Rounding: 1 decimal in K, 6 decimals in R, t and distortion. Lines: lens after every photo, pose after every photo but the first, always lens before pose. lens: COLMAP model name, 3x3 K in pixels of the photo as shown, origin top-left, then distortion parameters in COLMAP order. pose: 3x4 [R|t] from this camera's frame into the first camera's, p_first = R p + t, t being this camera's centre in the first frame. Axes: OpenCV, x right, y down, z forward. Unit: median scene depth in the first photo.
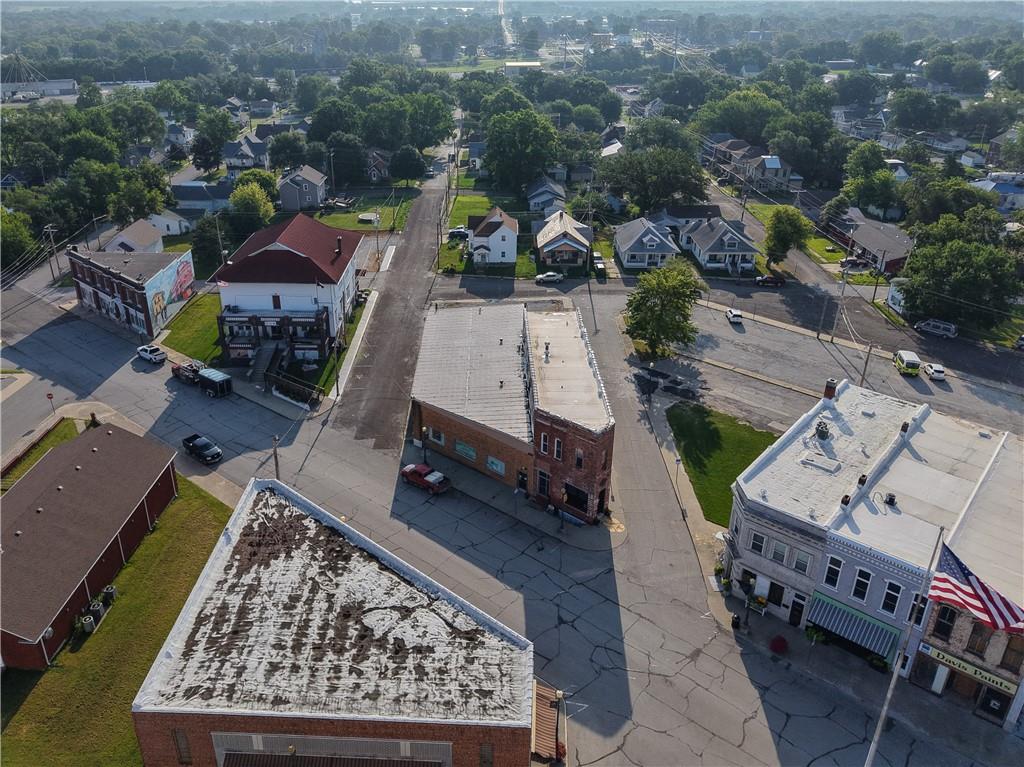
lens RADIAL K [[775.0, 0, 459.1], [0, 775.0, 336.9], [0, 0, 1]] dist [0.012768, -0.003151]
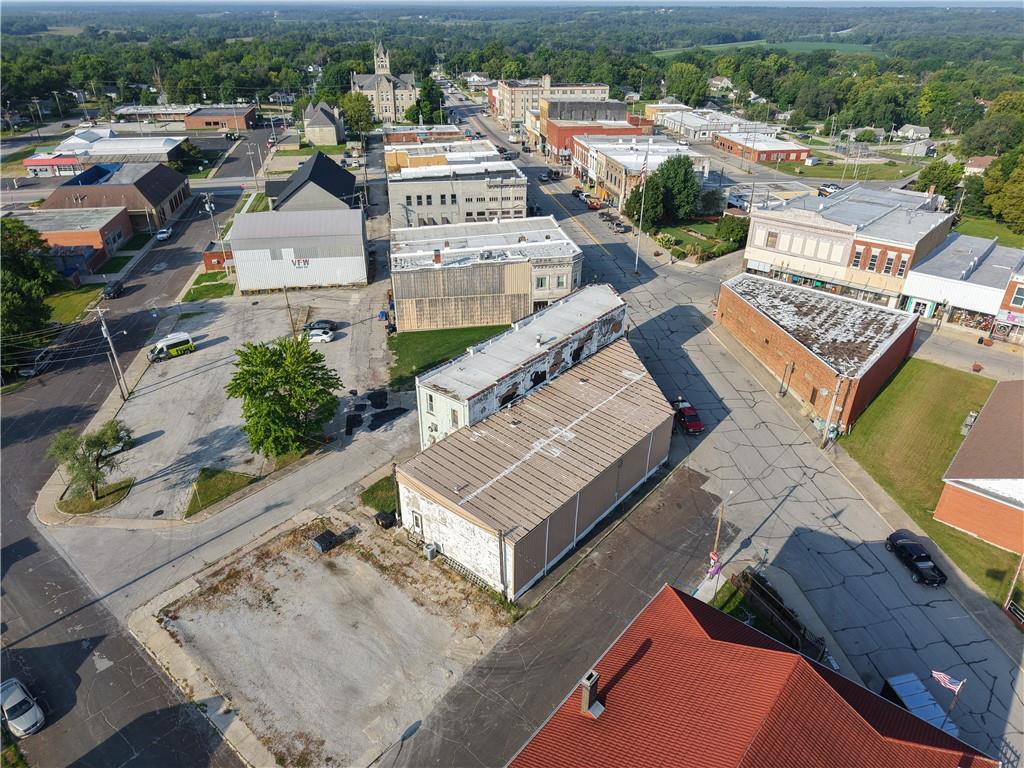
lens RADIAL K [[697.4, 0, 512.0], [0, 697.4, 384.0], [0, 0, 1]] dist [0.011544, -0.001315]
pose [[-0.791321, -0.290953, 0.537734, -0.507742], [0.251562, 0.646673, 0.720091, -0.866826], [-0.557250, 0.705096, -0.438533, 2.120606]]
